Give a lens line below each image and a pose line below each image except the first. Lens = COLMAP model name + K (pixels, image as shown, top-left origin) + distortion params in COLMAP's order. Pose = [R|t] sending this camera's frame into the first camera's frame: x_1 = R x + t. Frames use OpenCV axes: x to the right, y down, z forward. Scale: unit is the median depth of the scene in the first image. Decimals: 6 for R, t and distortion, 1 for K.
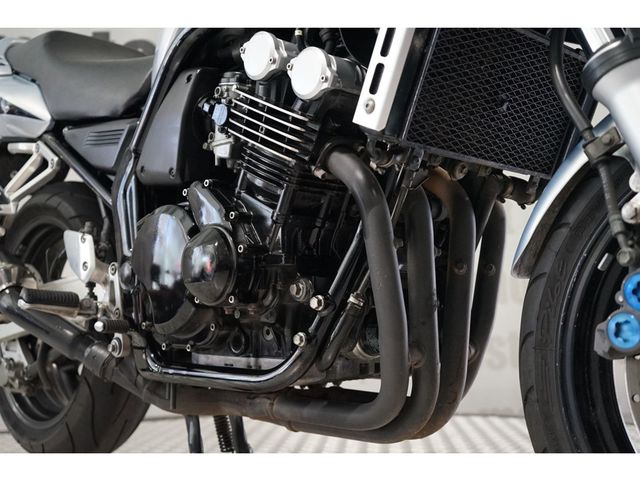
lens RADIAL K [[763.9, 0, 321.6], [0, 763.9, 251.7], [0, 0, 1]] dist [0.011216, -0.009177]
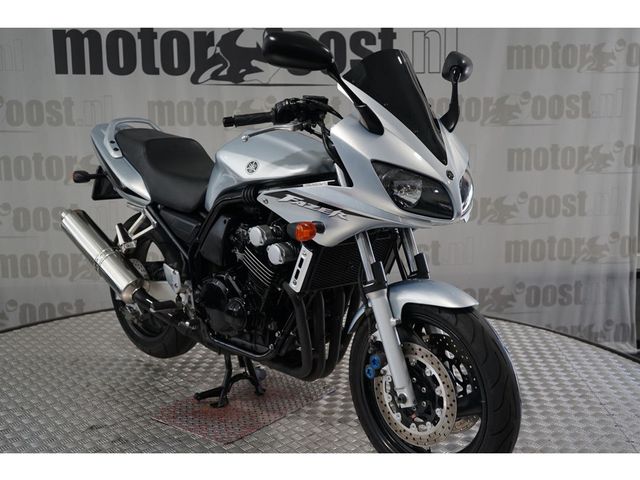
lens RADIAL K [[763.9, 0, 321.6], [0, 763.9, 251.7], [0, 0, 1]] dist [0.011216, -0.009177]
pose [[0.999627, 0.026582, -0.006300, 0.113778], [-0.023876, 0.962173, 0.271392, -0.684963], [0.013275, -0.271140, 0.962448, -1.064425]]
